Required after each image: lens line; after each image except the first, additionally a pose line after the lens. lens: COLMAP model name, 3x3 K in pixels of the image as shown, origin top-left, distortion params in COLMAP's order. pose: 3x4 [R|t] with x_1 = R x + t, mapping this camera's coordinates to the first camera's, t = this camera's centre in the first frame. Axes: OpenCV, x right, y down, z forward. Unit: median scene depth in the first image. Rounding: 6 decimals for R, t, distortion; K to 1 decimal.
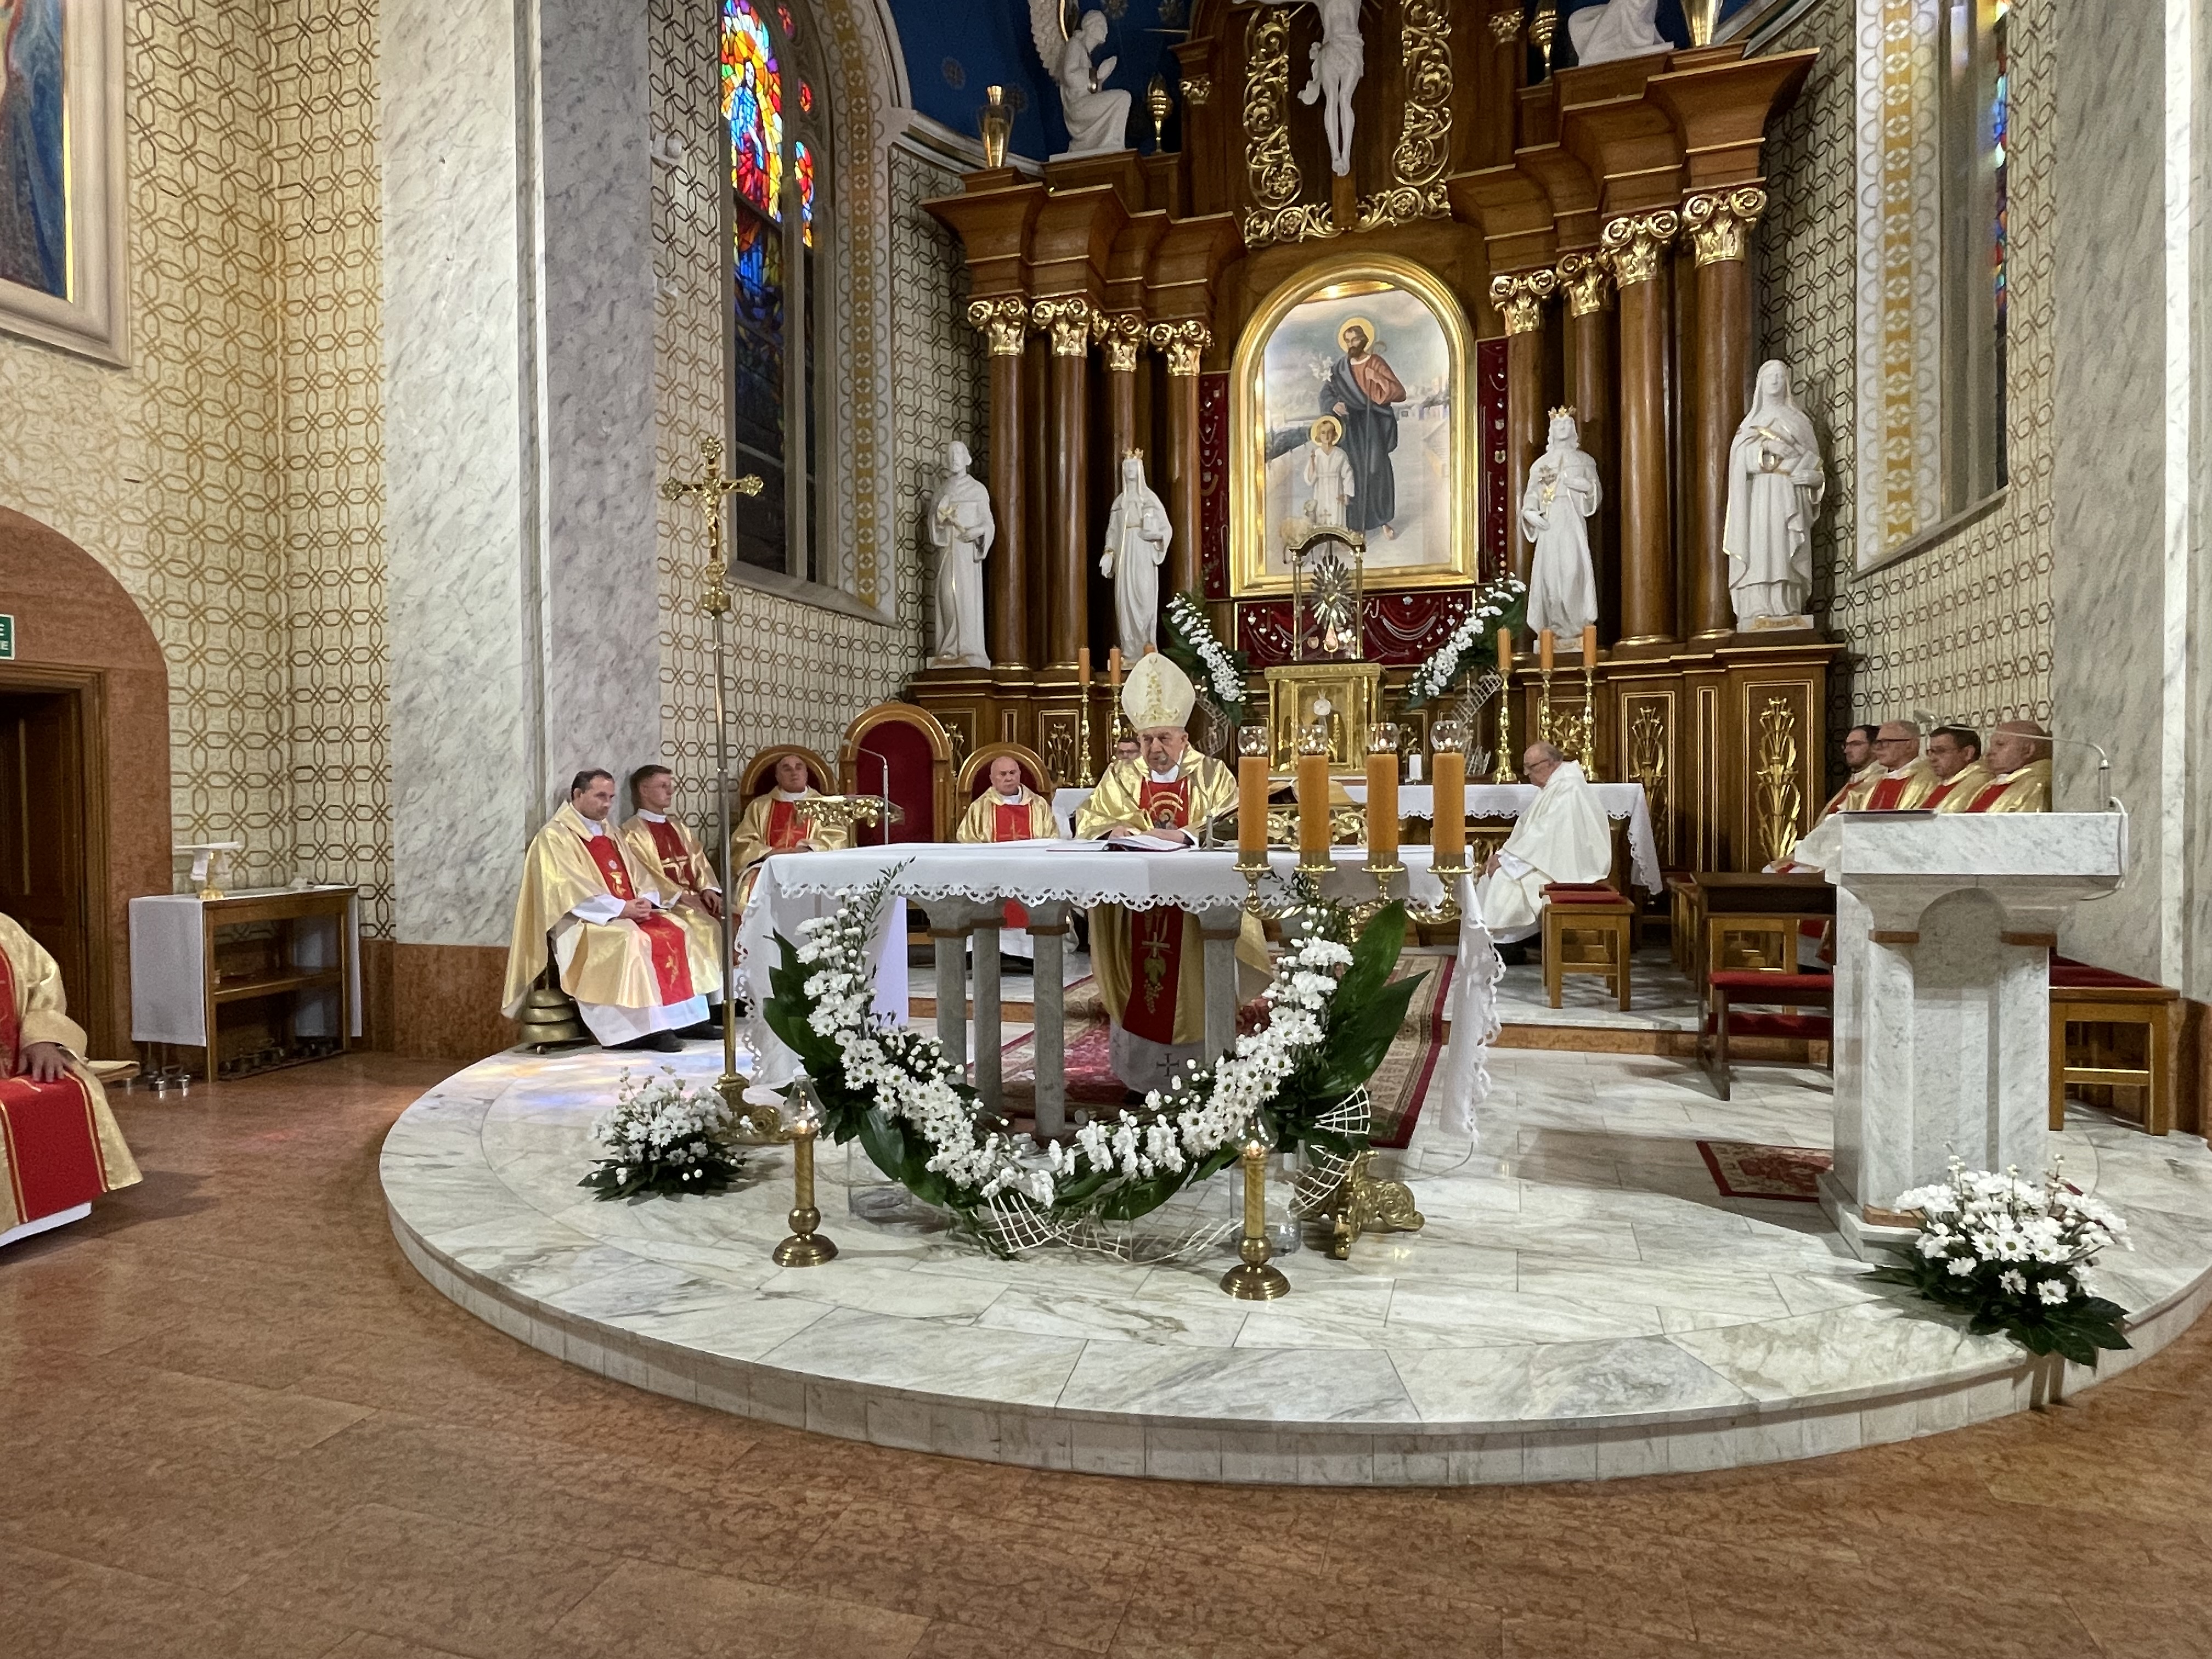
lens RADIAL K [[1268.0, 0, 1097.3], [0, 1268.0, 814.0], [0, 0, 1]] dist [-0.000410, -0.000793]
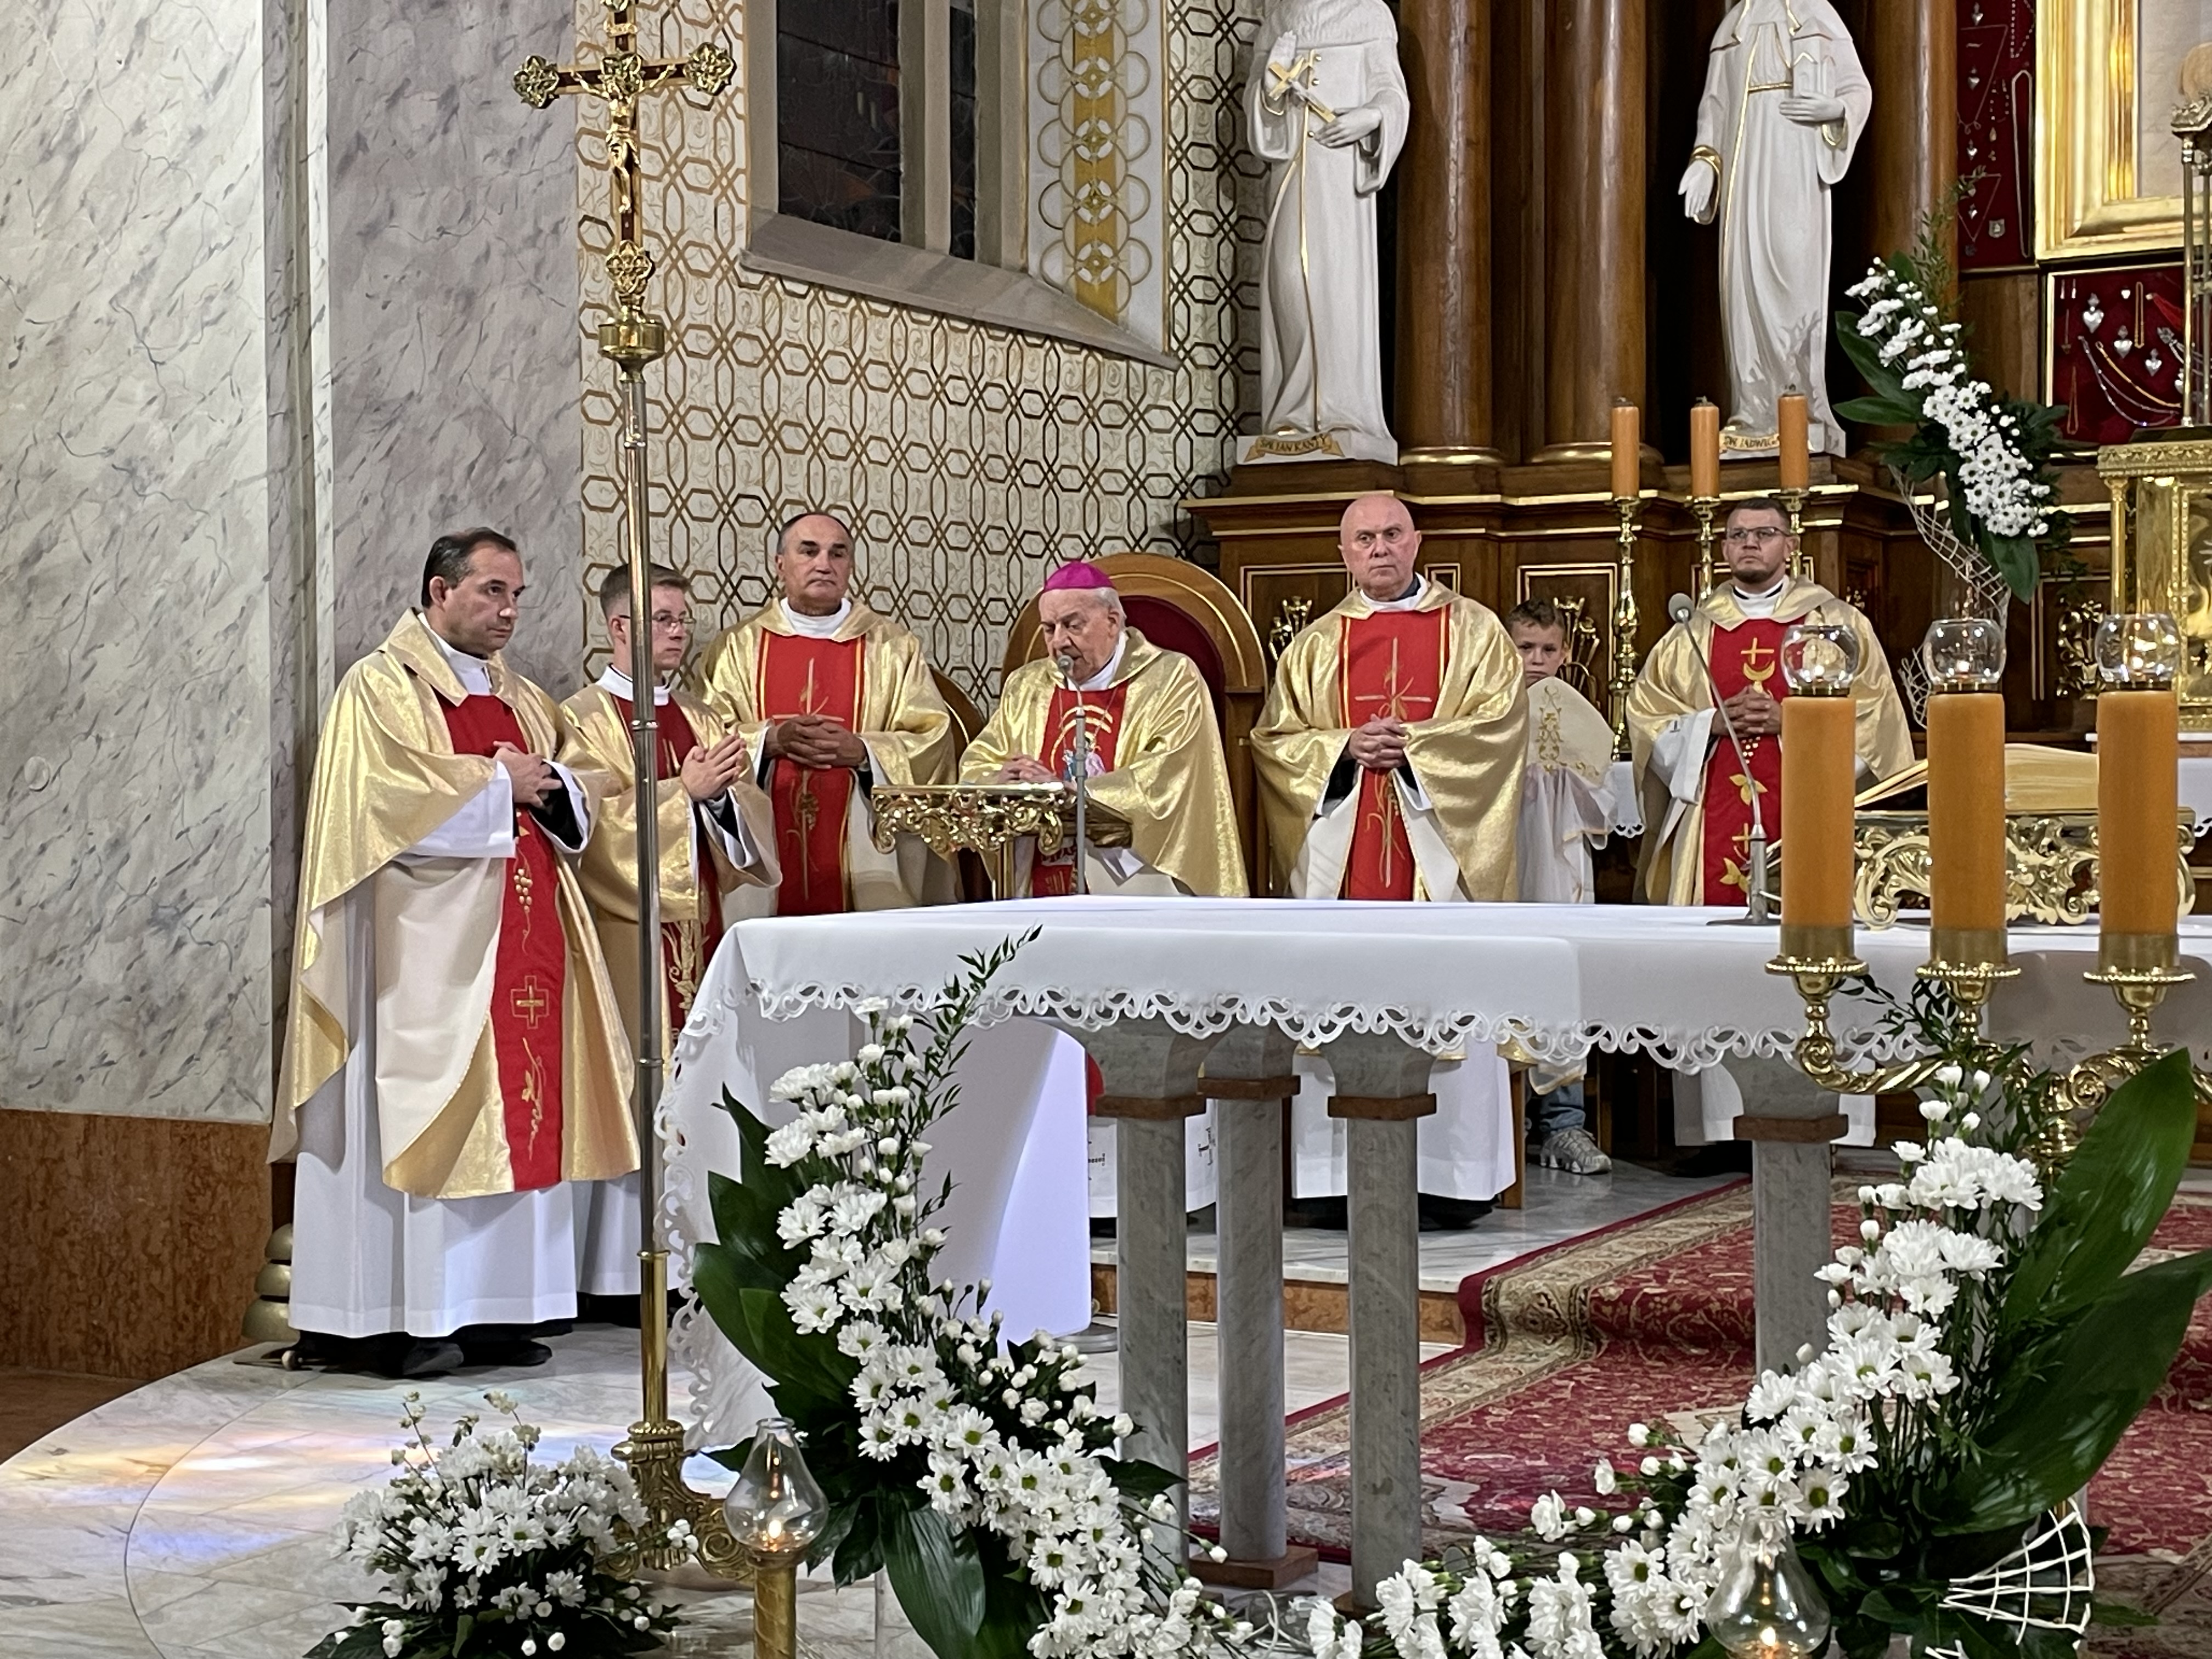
lens RADIAL K [[3262.2, 0, 1110.4], [0, 3262.2, 798.4], [0, 0, 1]] dist [0.171591, -0.467957]
pose [[0.978629, 0.005716, -0.205552, 0.059858], [-0.007001, 0.999960, -0.005522, -0.002336], [0.205513, 0.006843, 0.978631, -0.046914]]
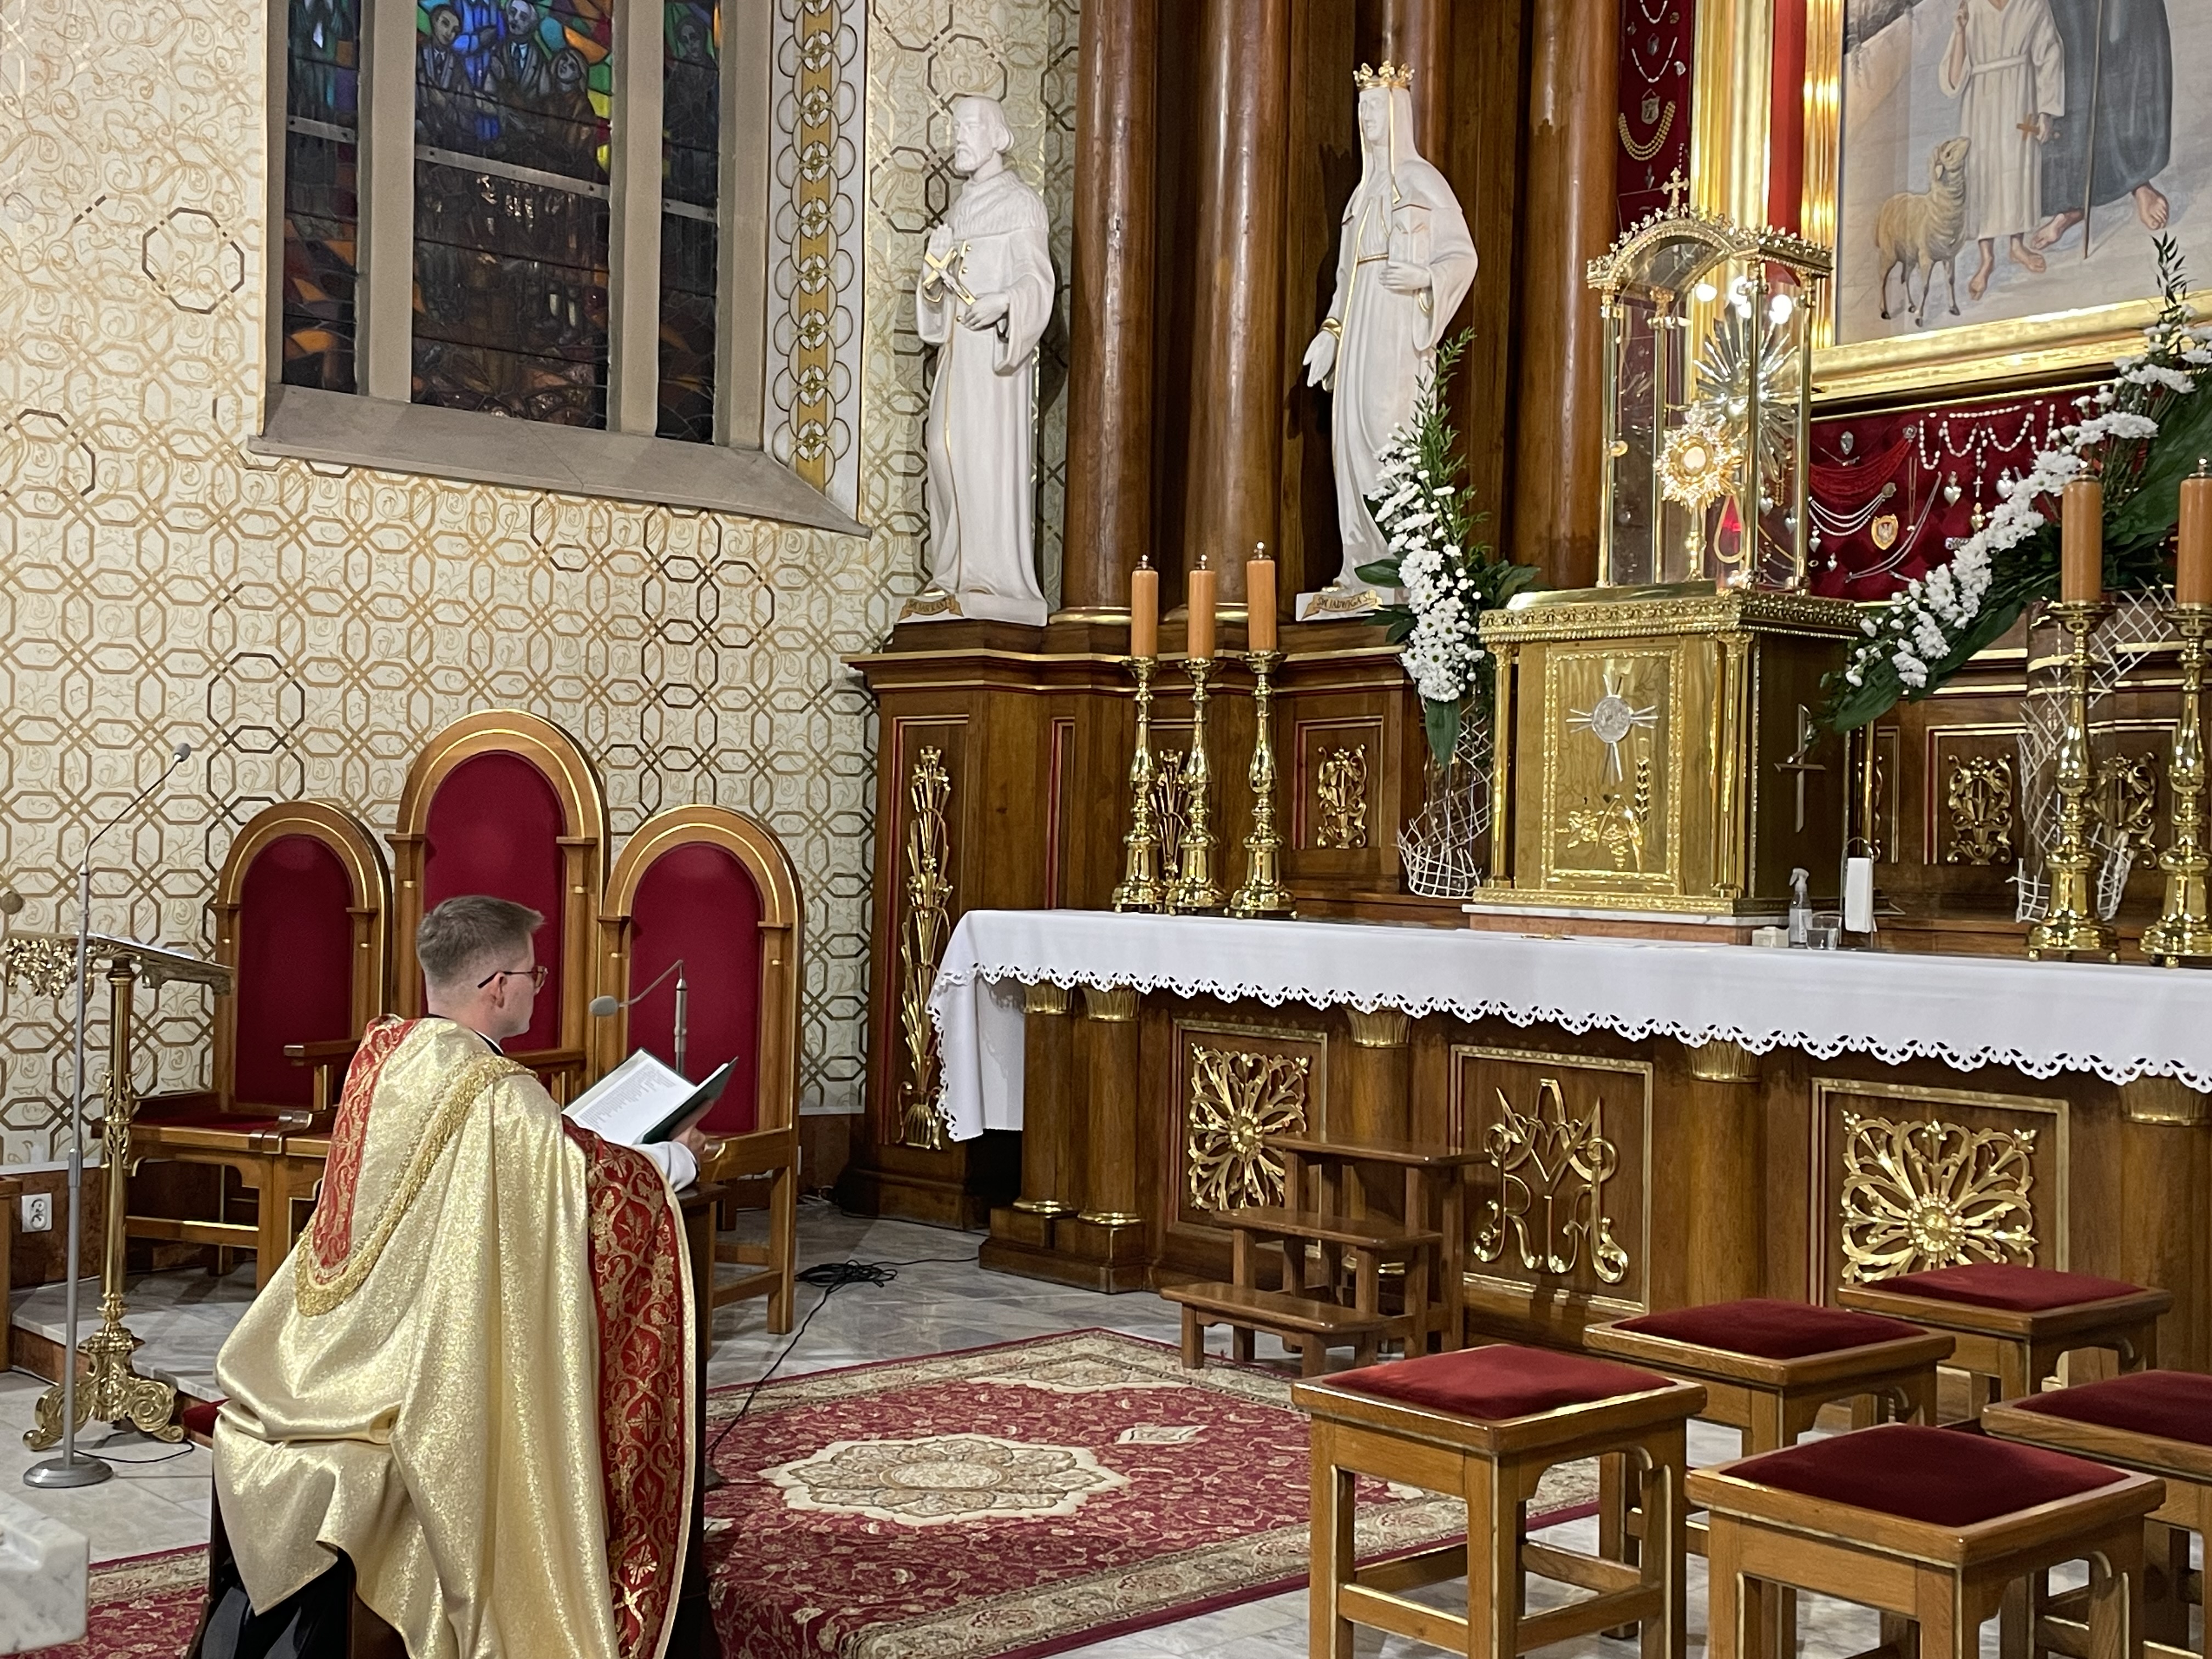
lens RADIAL K [[2626.3, 0, 1097.6], [0, 2626.3, 827.4], [0, 0, 1]] dist [0.117026, -0.170184]
pose [[0.866051, 0.024169, -0.499370, 0.555147], [-0.036682, 0.999211, -0.015256, -0.046742], [0.498607, 0.031531, 0.866254, 0.354343]]
